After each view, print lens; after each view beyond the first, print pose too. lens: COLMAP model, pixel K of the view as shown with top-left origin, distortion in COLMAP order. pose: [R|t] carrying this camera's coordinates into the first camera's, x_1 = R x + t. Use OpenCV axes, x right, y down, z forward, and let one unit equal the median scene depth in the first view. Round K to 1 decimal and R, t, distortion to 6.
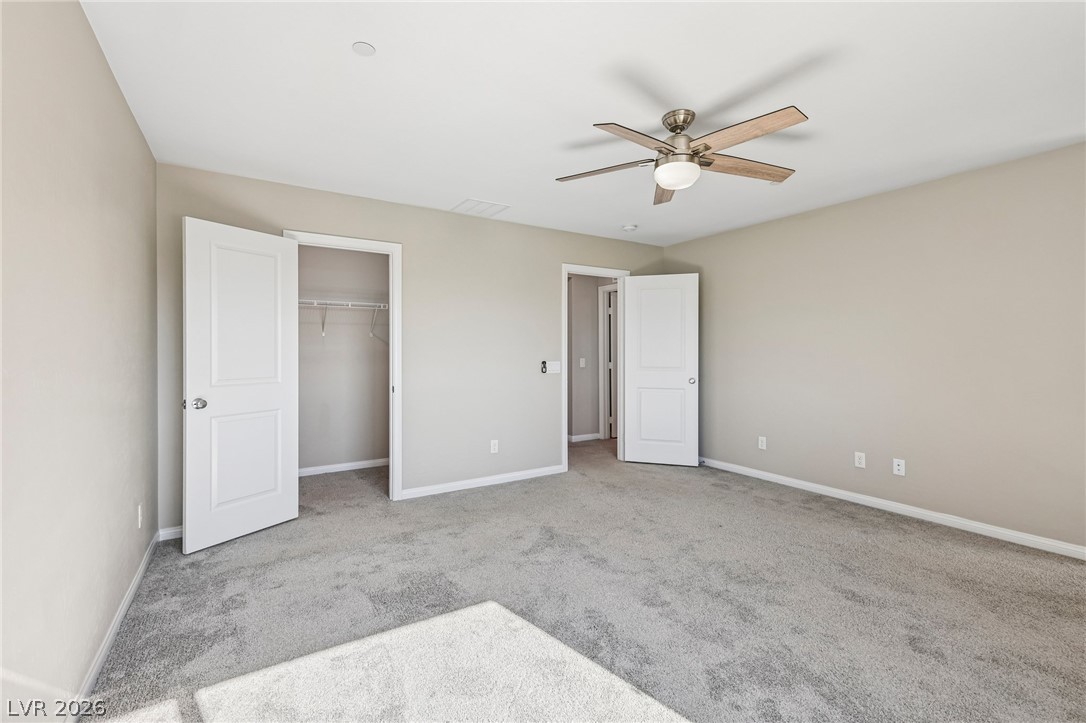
lens RADIAL K [[471.6, 0, 545.2], [0, 471.6, 354.5], [0, 0, 1]] dist [0.000942, 0.000717]
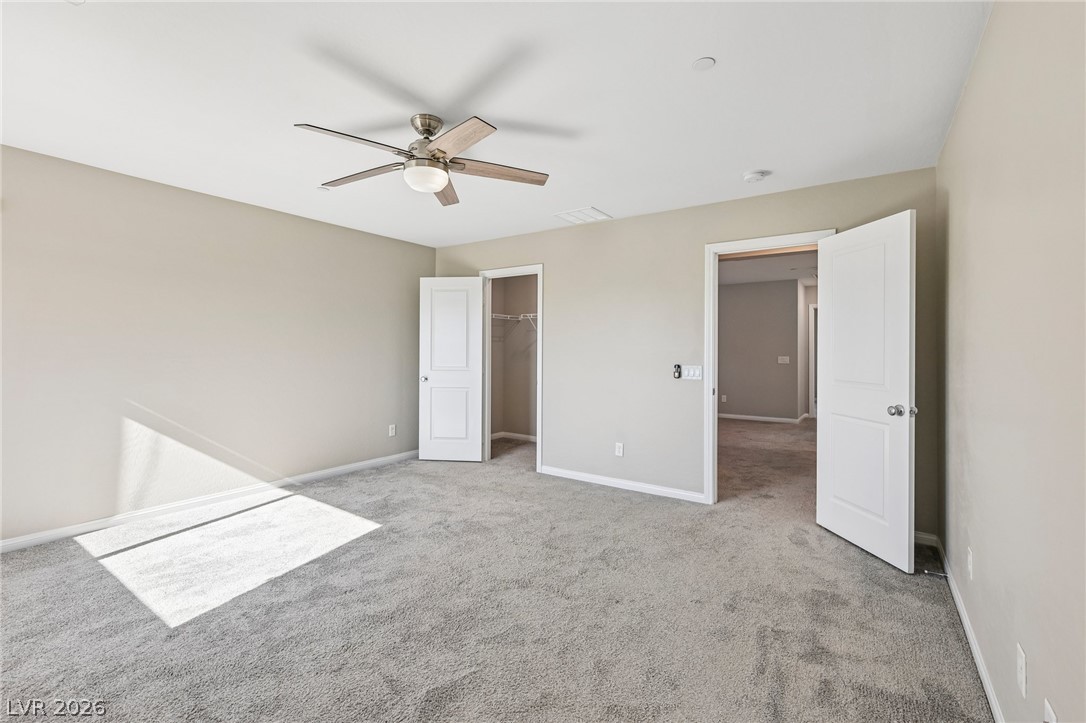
lens RADIAL K [[471.6, 0, 547.8], [0, 471.6, 357.7], [0, 0, 1]] dist [0.000942, 0.000717]
pose [[0.389974, 0.016607, -0.920676, 0.959943], [-0.015980, 0.999809, 0.011266, -0.006052], [0.920687, 0.010320, 0.390165, 0.621770]]
